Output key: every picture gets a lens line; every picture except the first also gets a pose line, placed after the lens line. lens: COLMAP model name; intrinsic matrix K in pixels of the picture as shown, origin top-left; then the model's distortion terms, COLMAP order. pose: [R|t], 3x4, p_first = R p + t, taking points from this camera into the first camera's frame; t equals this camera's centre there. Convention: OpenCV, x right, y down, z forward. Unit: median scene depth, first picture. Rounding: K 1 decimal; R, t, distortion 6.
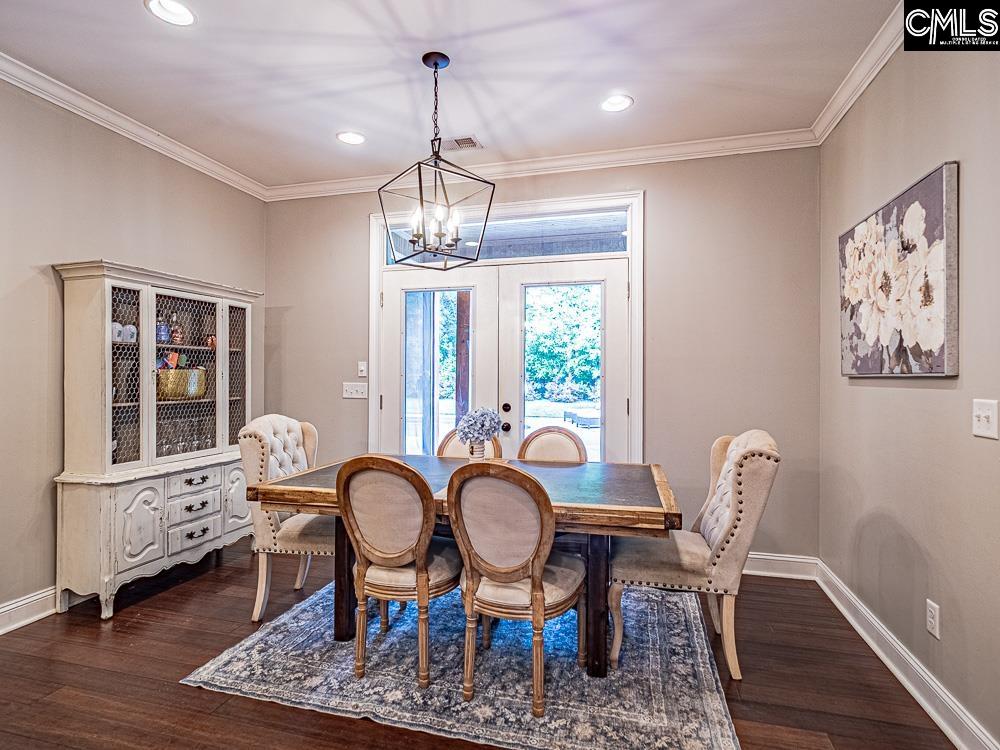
lens RADIAL K [[521.6, 0, 500.9], [0, 521.6, 374.1], [0, 0, 1]] dist [0.002624, -0.001655]
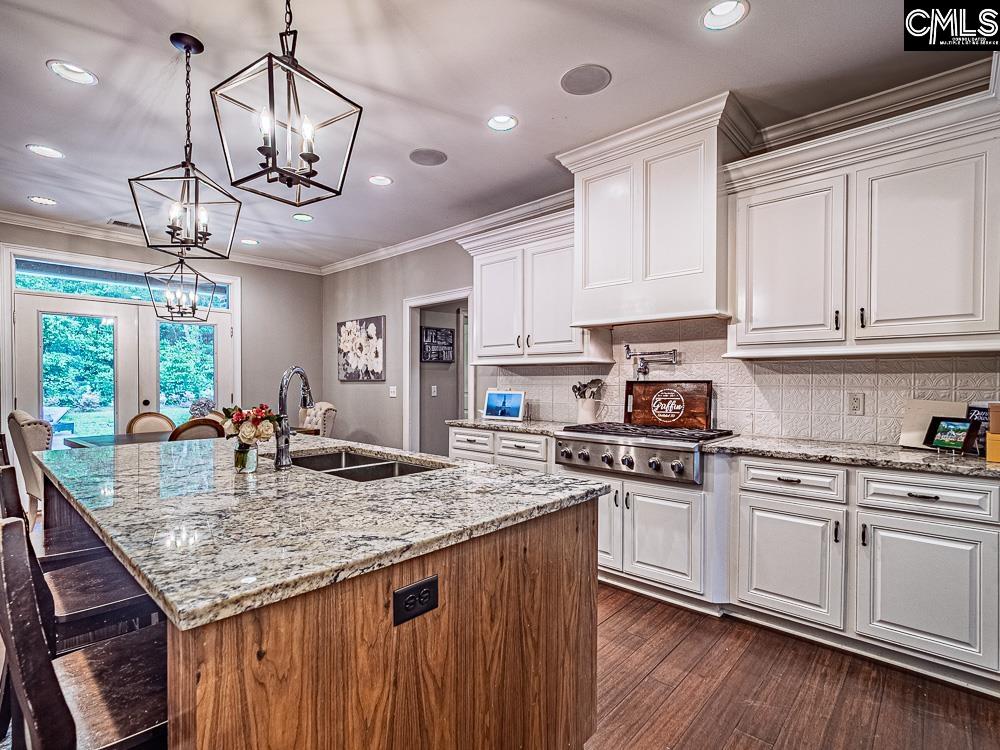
lens RADIAL K [[490.3, 0, 496.1], [0, 490.3, 386.9], [0, 0, 1]] dist [-0.006543, 0.001181]
pose [[0.459606, -0.014715, 0.888001, -1.281845], [0.000153, 0.999864, 0.016490, -0.004224], [-0.888123, -0.007443, 0.459546, -0.864569]]
